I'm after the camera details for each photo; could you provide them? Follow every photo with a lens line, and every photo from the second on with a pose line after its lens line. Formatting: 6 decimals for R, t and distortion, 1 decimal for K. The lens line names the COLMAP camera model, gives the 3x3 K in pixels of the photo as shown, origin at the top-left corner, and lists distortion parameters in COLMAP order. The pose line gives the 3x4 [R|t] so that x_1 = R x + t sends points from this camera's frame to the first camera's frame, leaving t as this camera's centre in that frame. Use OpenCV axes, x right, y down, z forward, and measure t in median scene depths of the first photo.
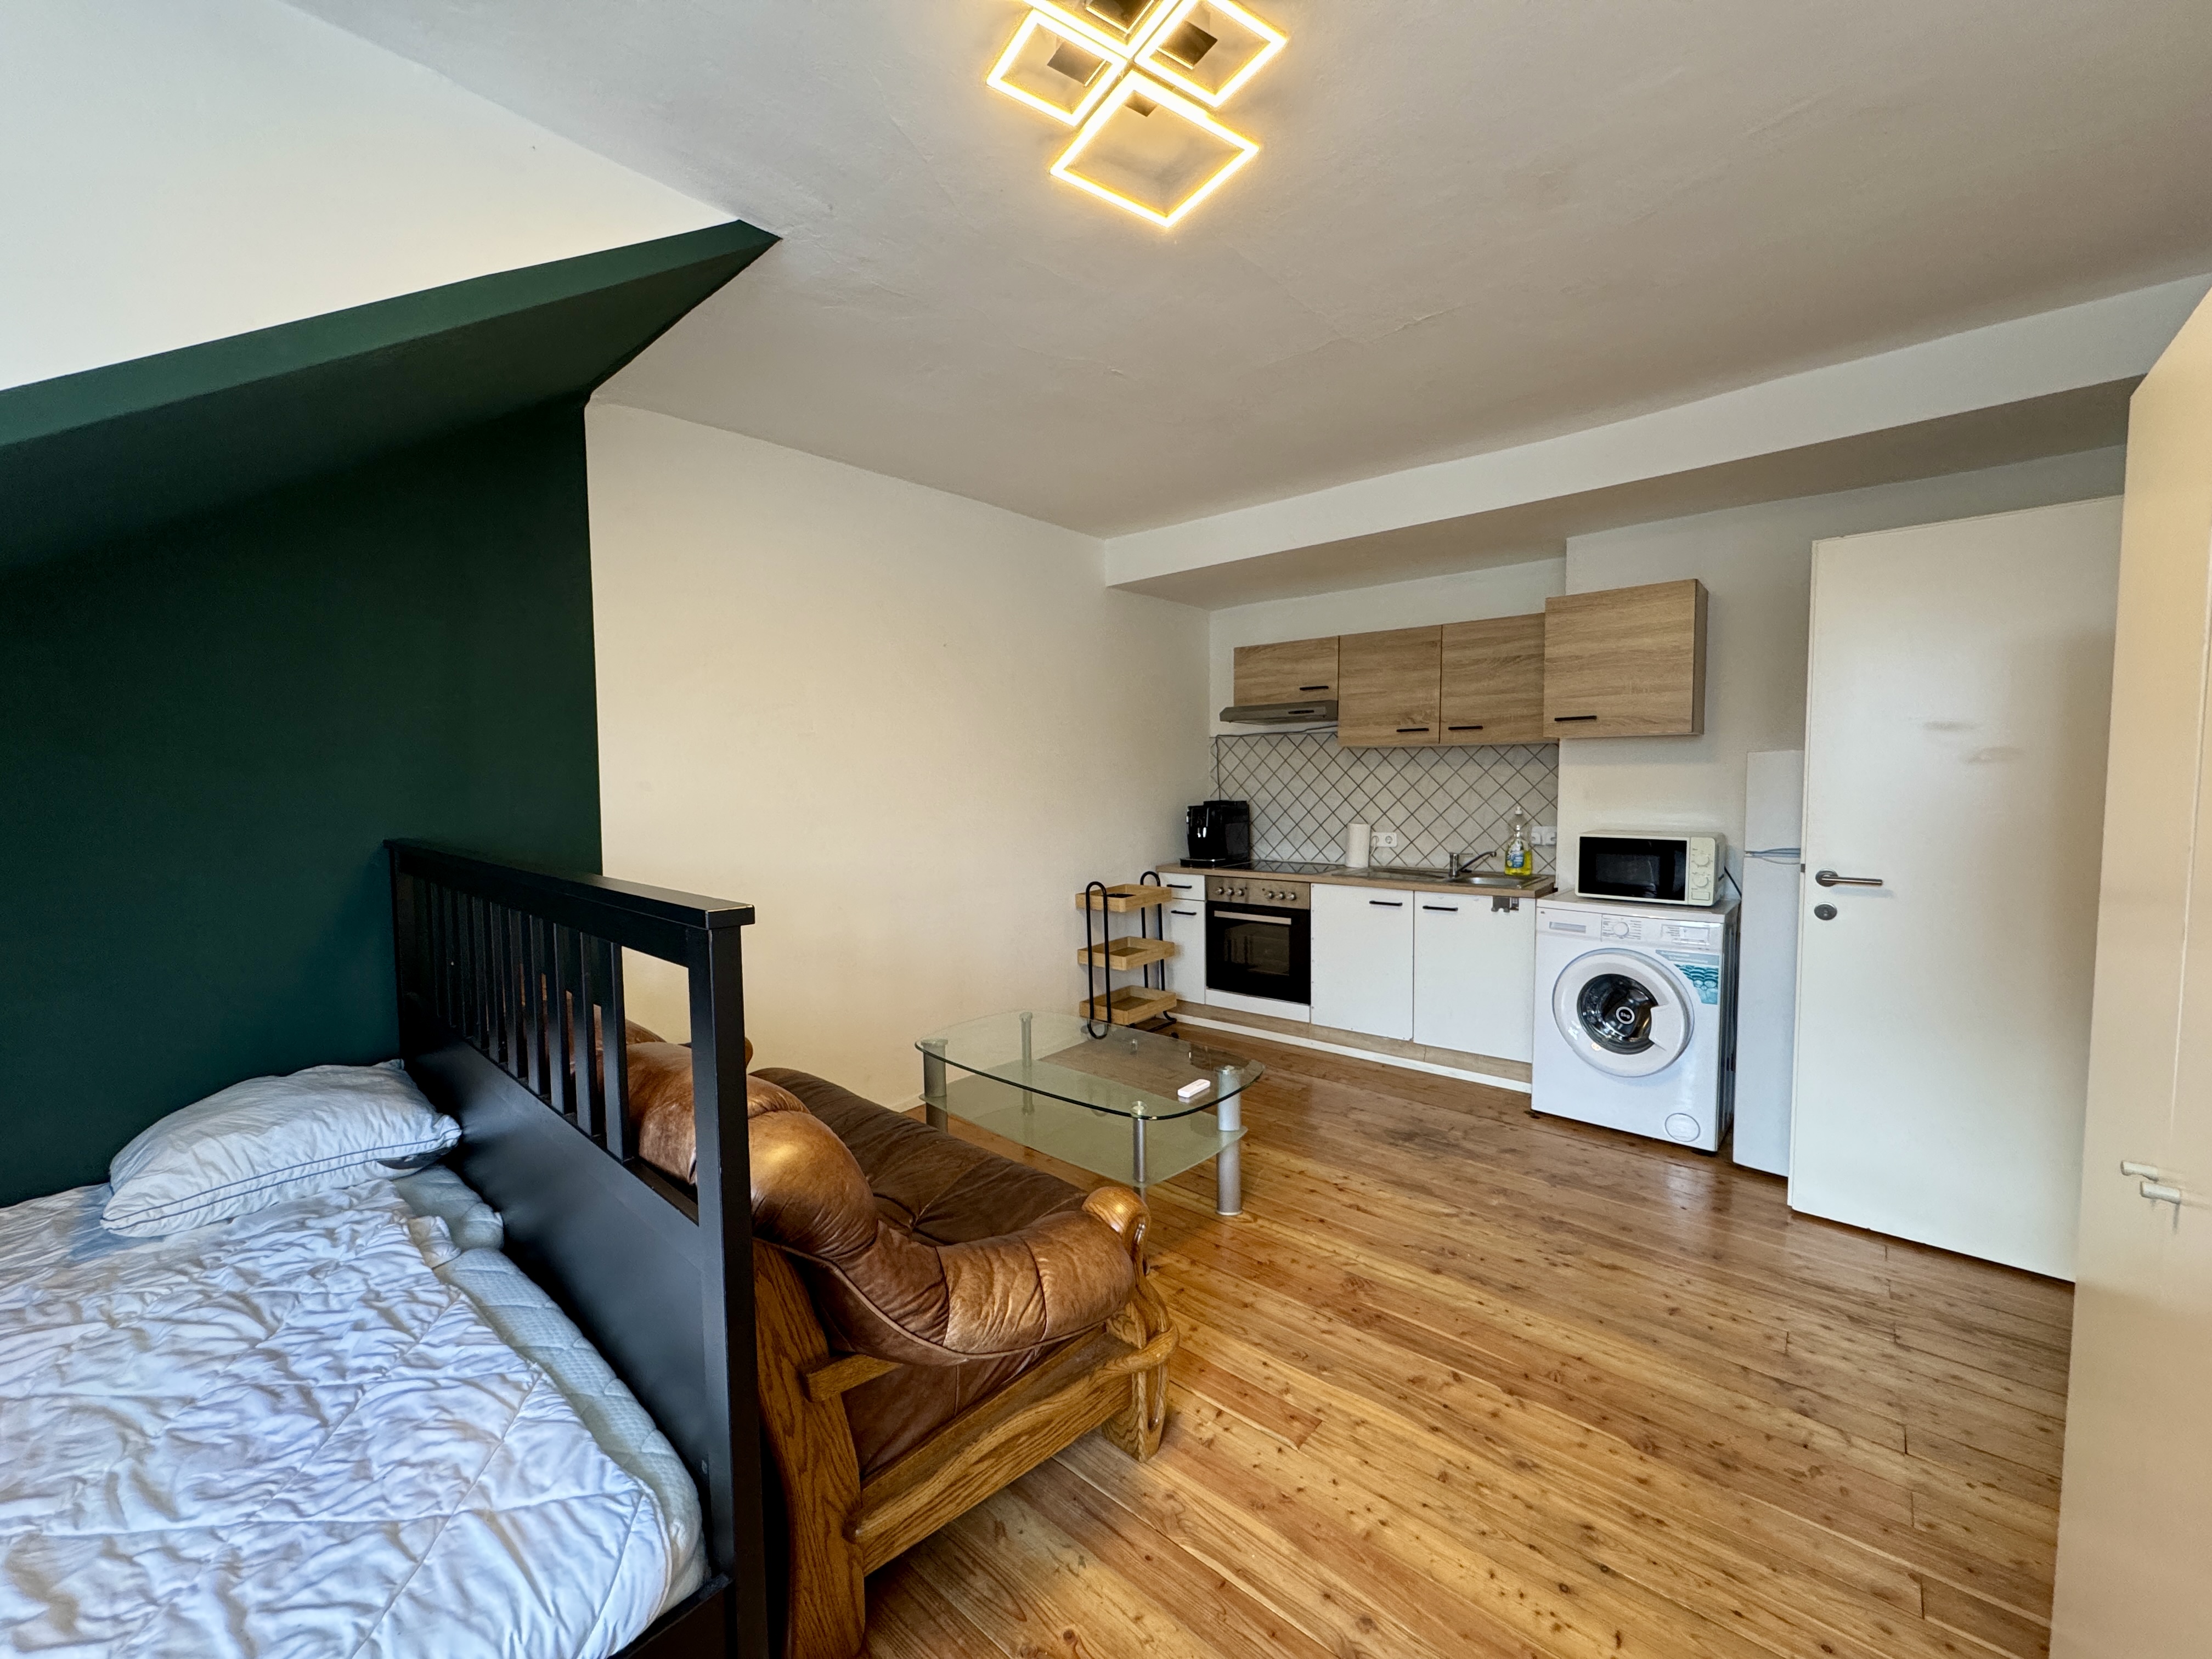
lens RADIAL K [[877.5, 0, 1106.0], [0, 877.5, 829.5], [0, 0, 1]] dist [-0.002108, -0.000121]
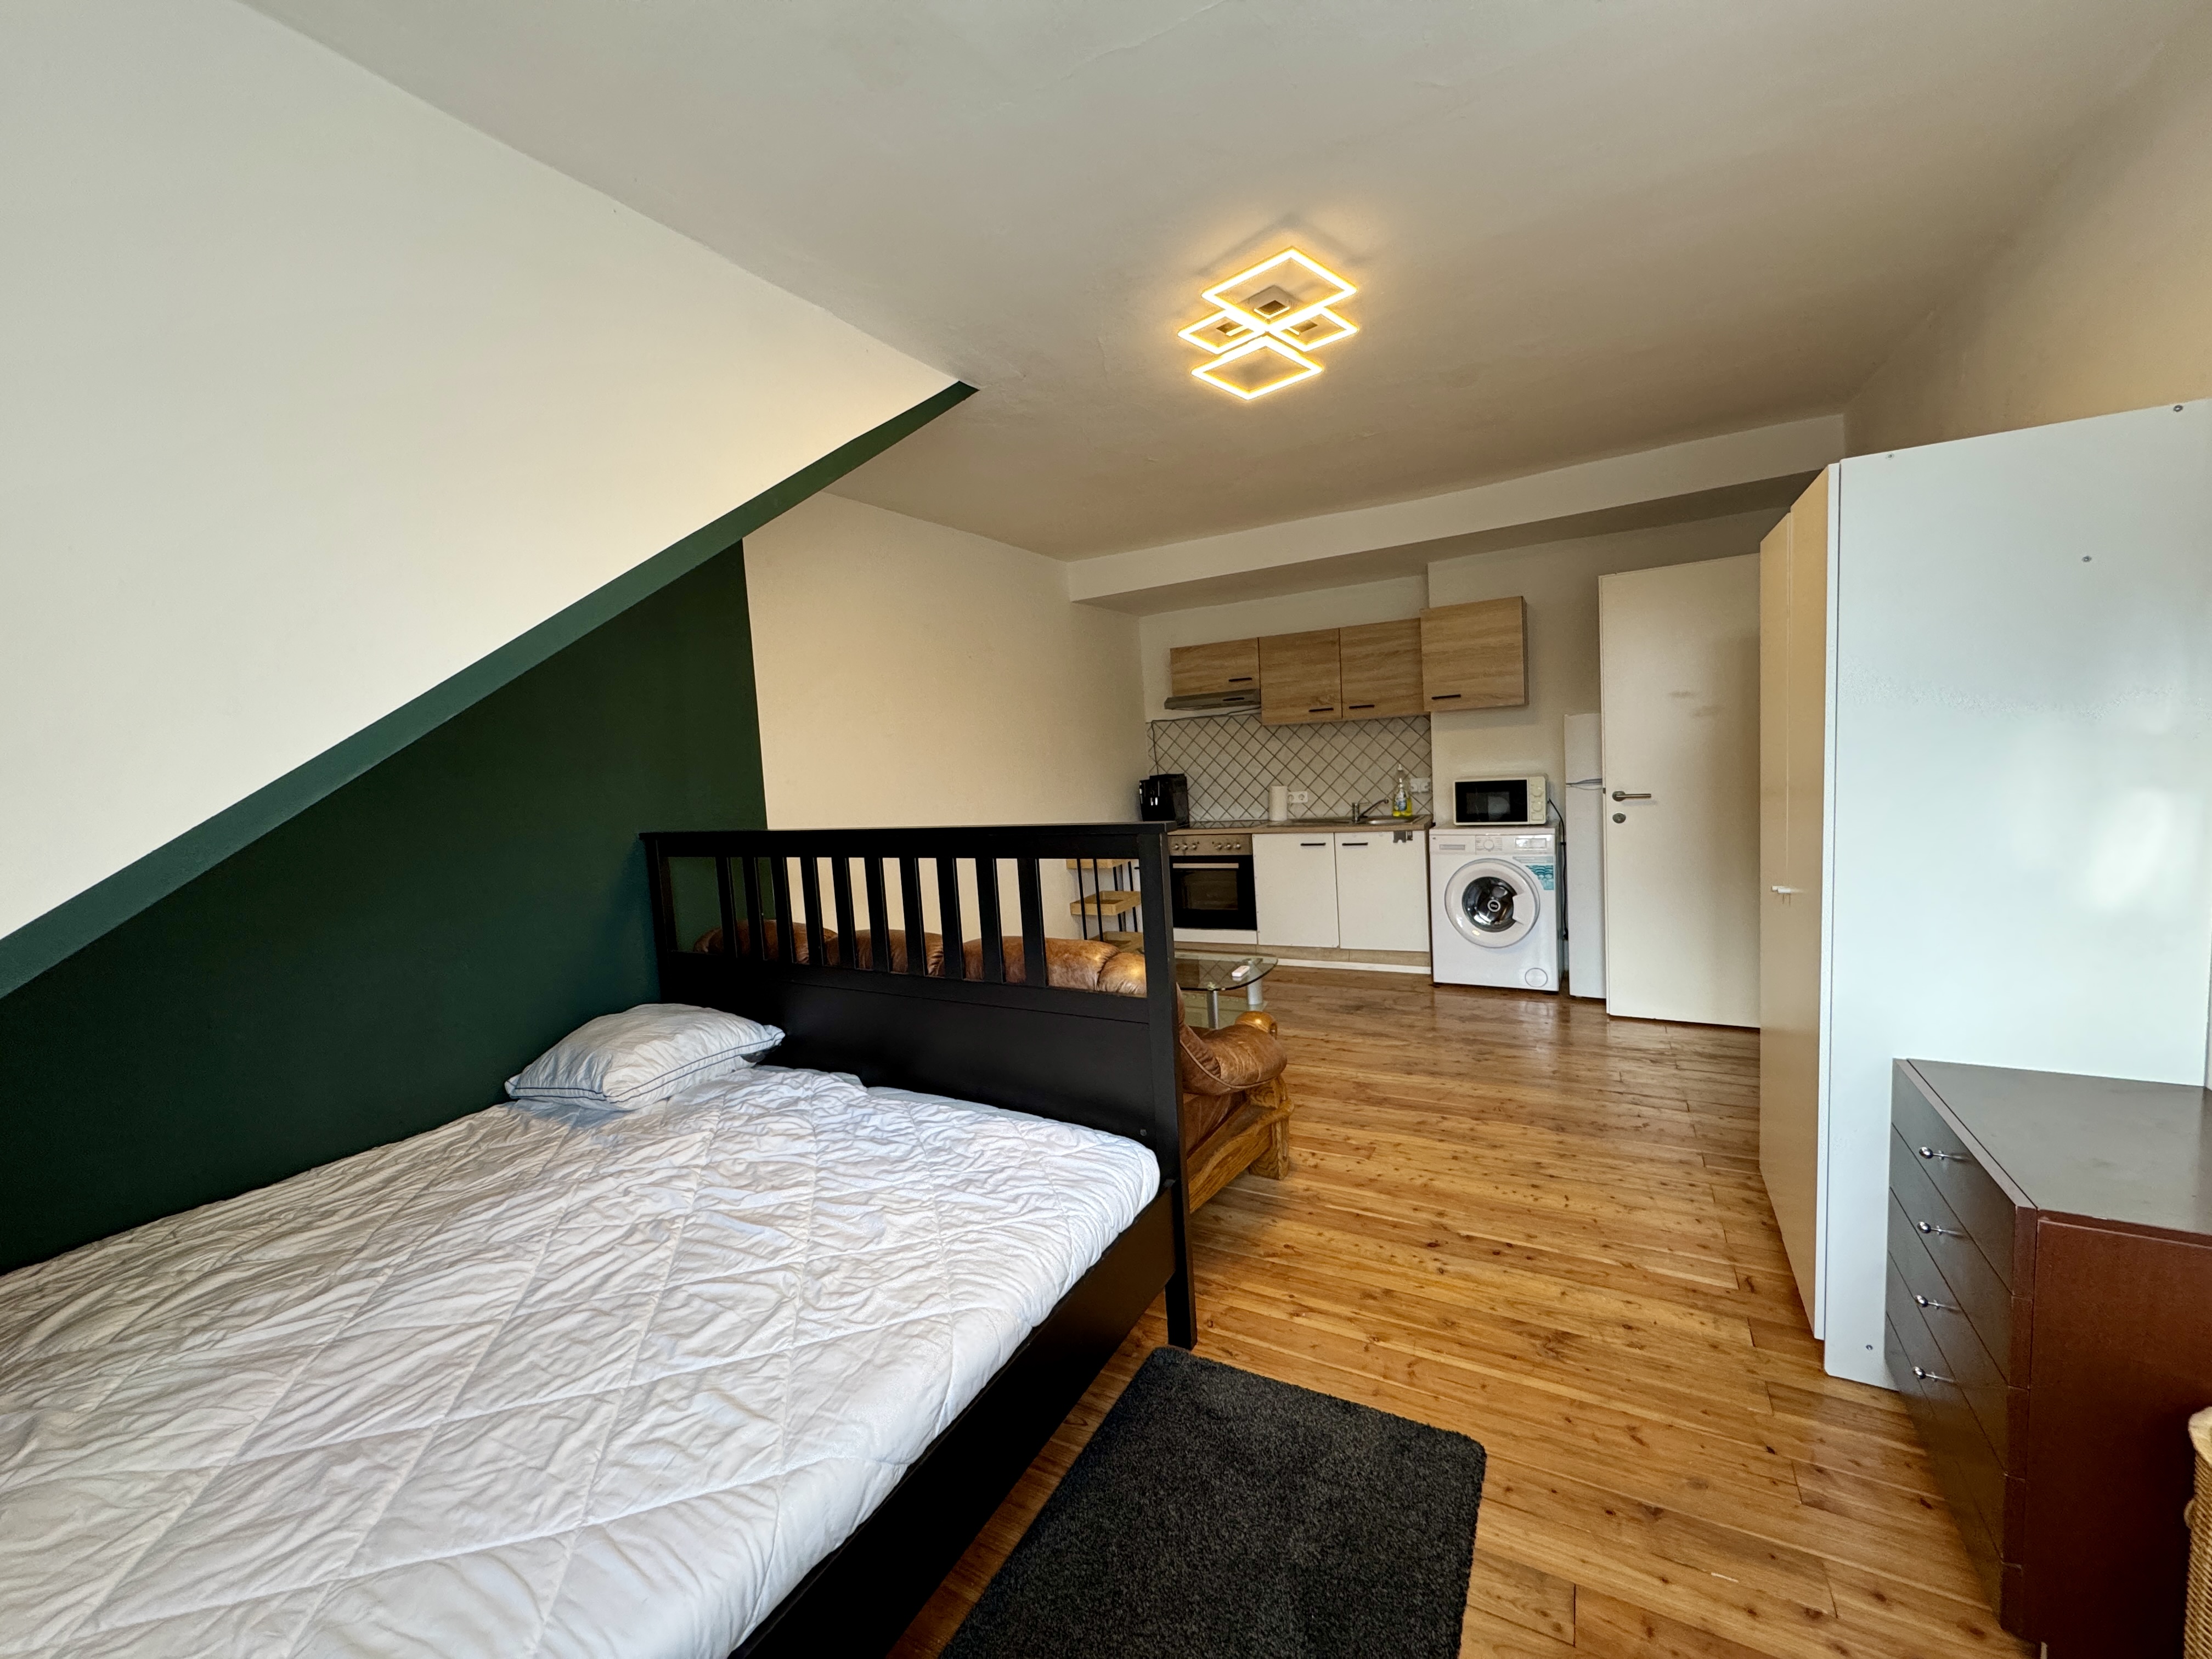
lens RADIAL K [[877.5, 0, 1106.0], [0, 877.5, 829.5], [0, 0, 1]] dist [-0.002108, -0.000121]
pose [[0.978699, -0.069778, 0.193080, -0.280386], [0.066693, 0.997521, 0.022435, 0.015358], [-0.194166, -0.009080, 0.980927, -0.261142]]
